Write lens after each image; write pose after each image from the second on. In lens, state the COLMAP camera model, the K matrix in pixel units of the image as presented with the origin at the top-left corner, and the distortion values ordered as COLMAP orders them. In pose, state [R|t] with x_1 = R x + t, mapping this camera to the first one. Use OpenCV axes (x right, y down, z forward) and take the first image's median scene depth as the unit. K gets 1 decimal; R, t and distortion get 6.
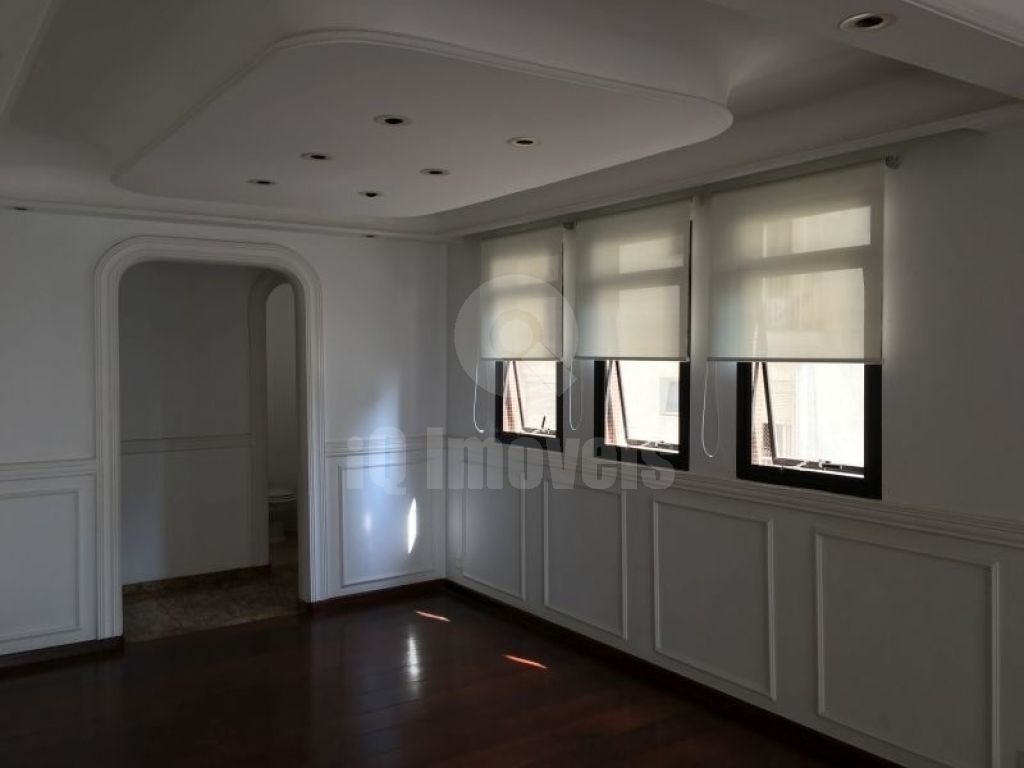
lens RADIAL K [[871.8, 0, 513.9], [0, 871.8, 385.0], [0, 0, 1]] dist [0.065063, -0.082537]
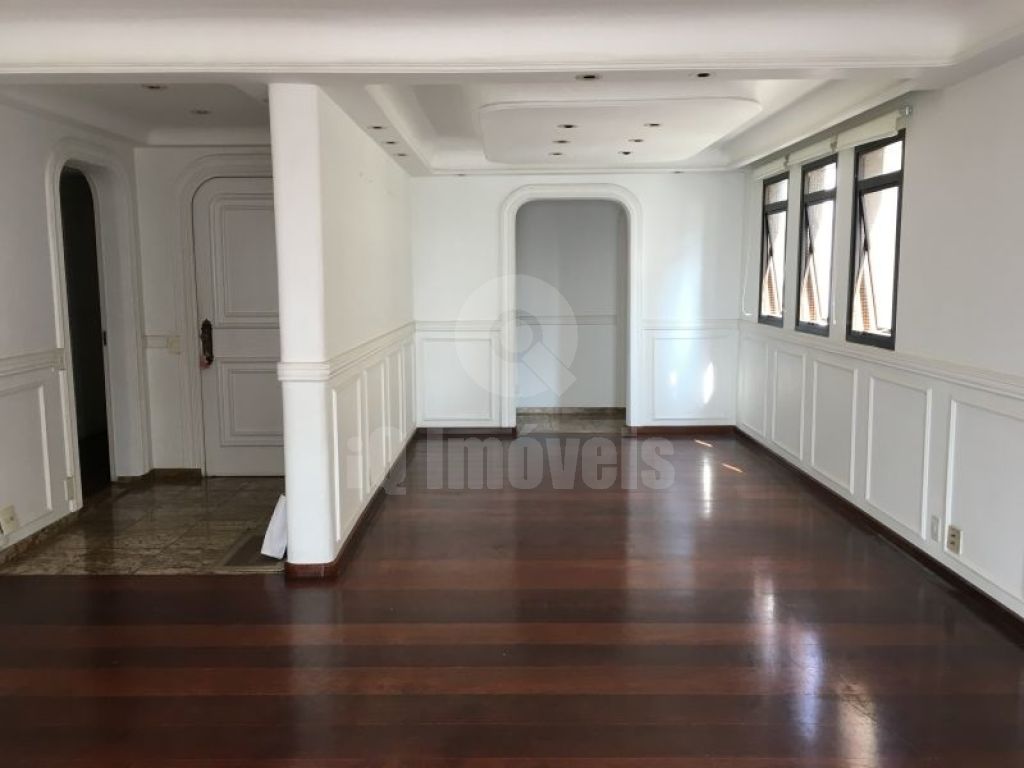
lens RADIAL K [[871.8, 0, 508.7], [0, 871.8, 380.8], [0, 0, 1]] dist [0.065063, -0.082537]
pose [[0.822473, 0.070569, -0.564409, 0.483495], [-0.019817, 0.995227, 0.095556, 0.036870], [0.568459, -0.067407, 0.819946, -0.367398]]
